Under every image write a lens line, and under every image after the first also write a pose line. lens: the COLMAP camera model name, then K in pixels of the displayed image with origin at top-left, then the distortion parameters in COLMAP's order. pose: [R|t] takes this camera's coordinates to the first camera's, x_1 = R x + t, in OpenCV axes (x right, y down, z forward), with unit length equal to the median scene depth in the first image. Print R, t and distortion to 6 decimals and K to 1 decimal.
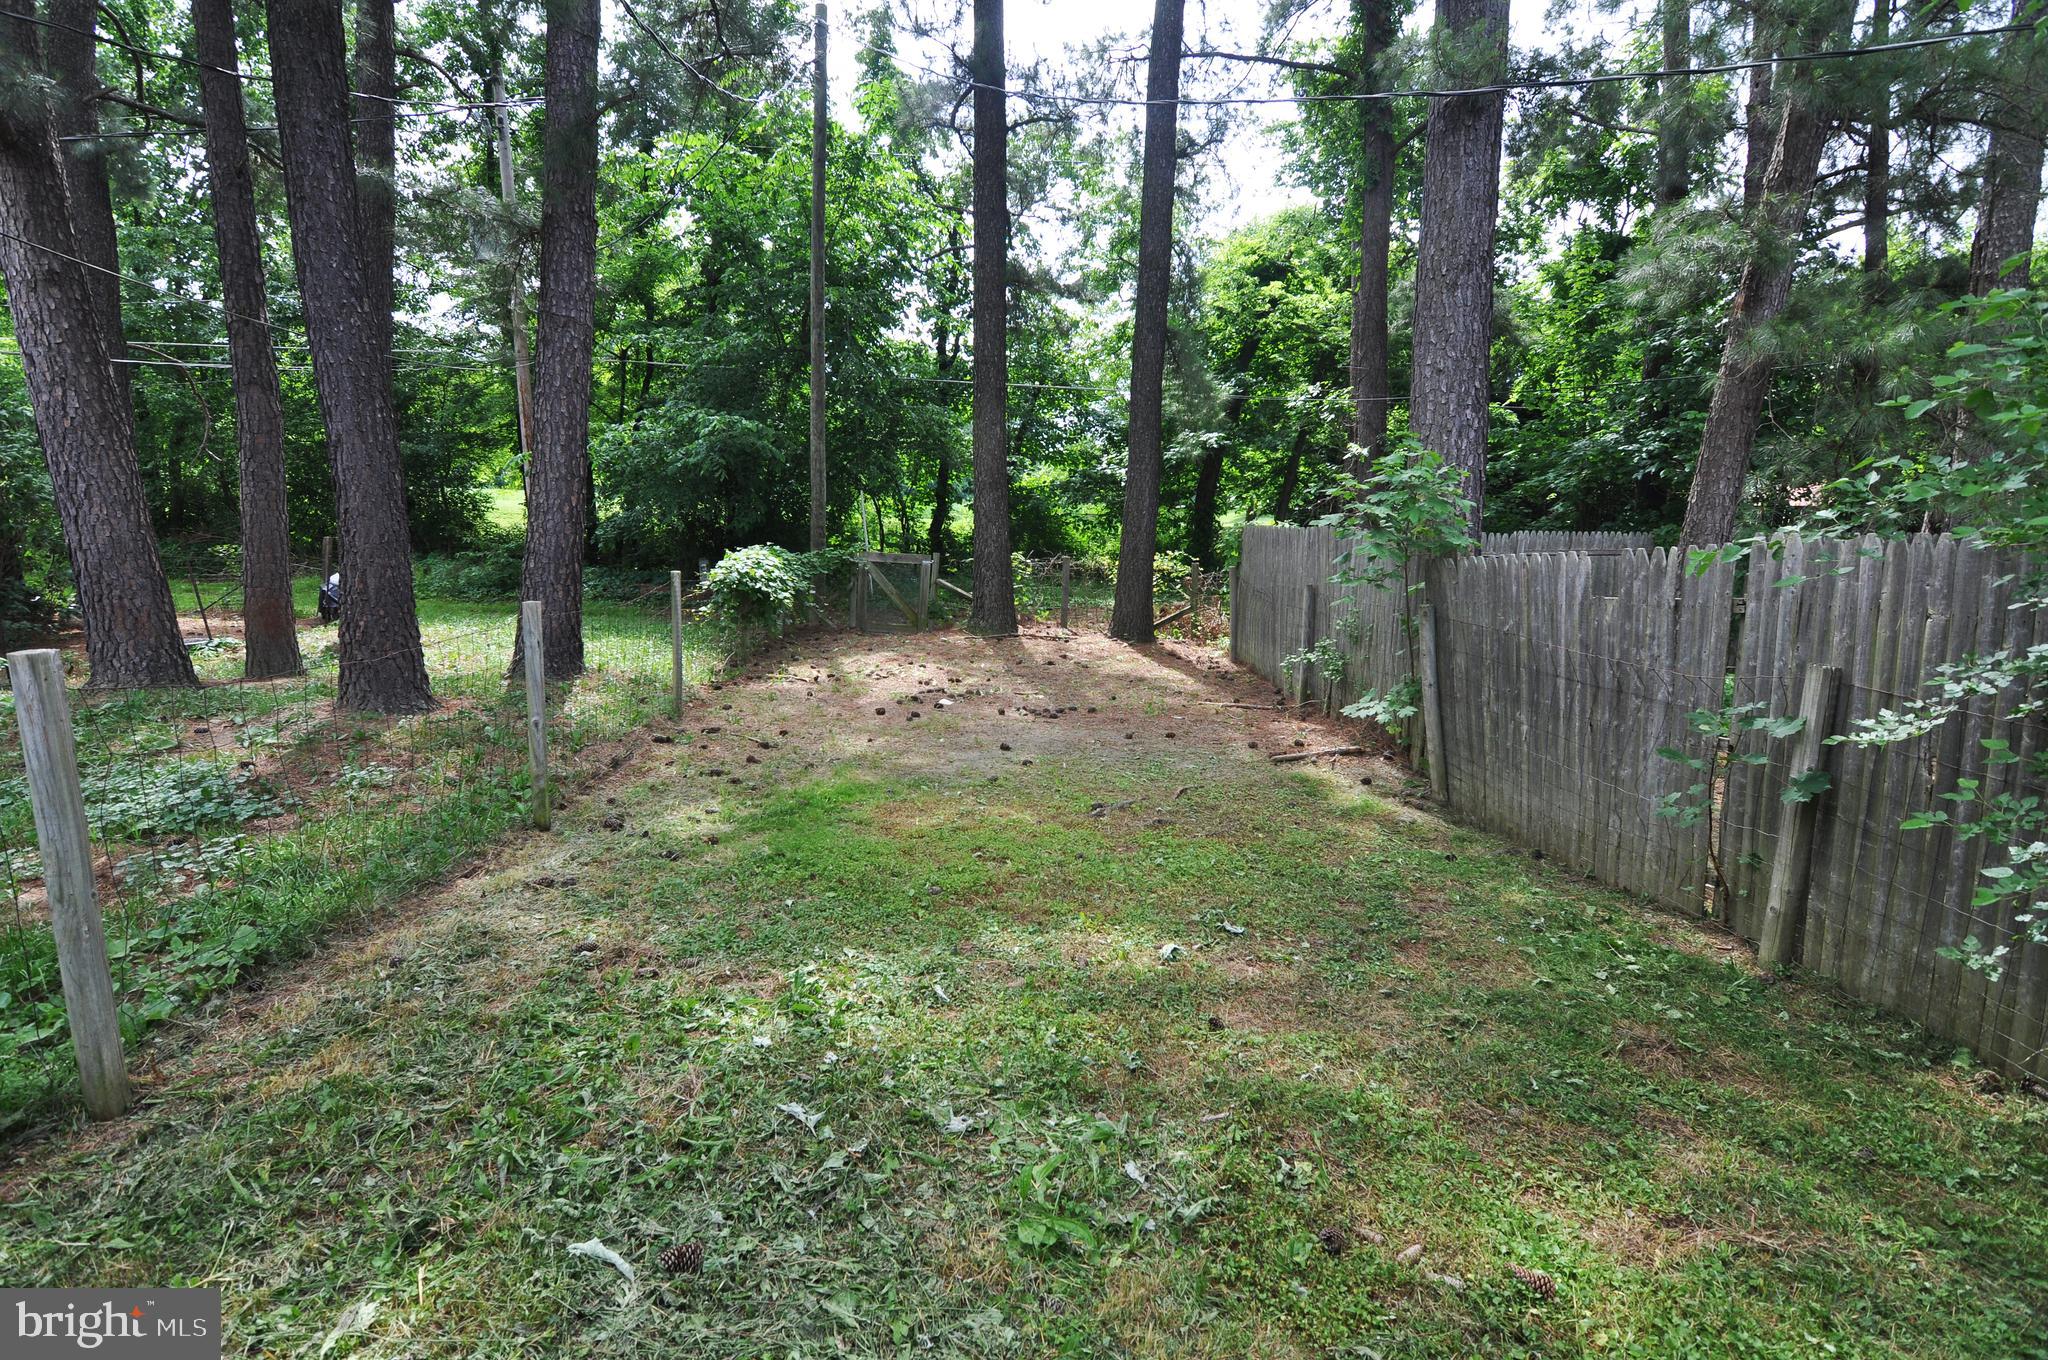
lens RADIAL K [[988.4, 0, 1020.9], [0, 988.4, 683.2], [0, 0, 1]] dist [-0.004151, -0.010882]
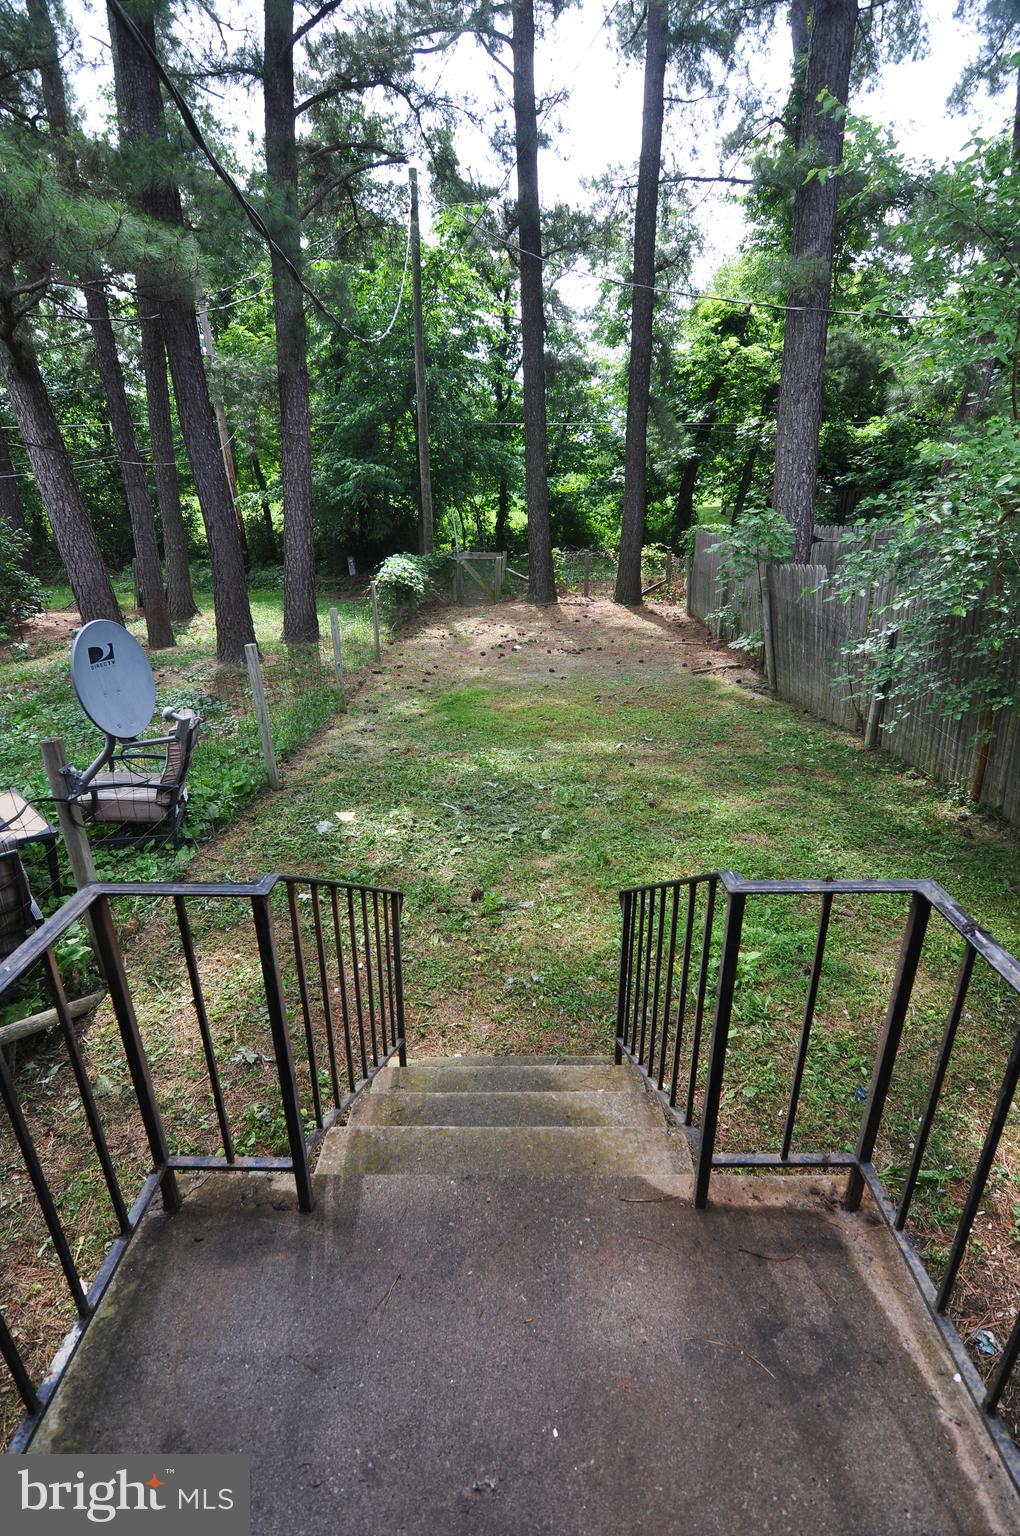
lens RADIAL K [[741.3, 0, 508.4], [0, 741.3, 779.3], [0, 0, 1]] dist [-0.004151, -0.010882]
pose [[0.996864, -0.022971, -0.075722, 0.002695], [0.037600, 0.979511, 0.197849, -0.010634], [0.069626, -0.200076, 0.977303, -0.307661]]
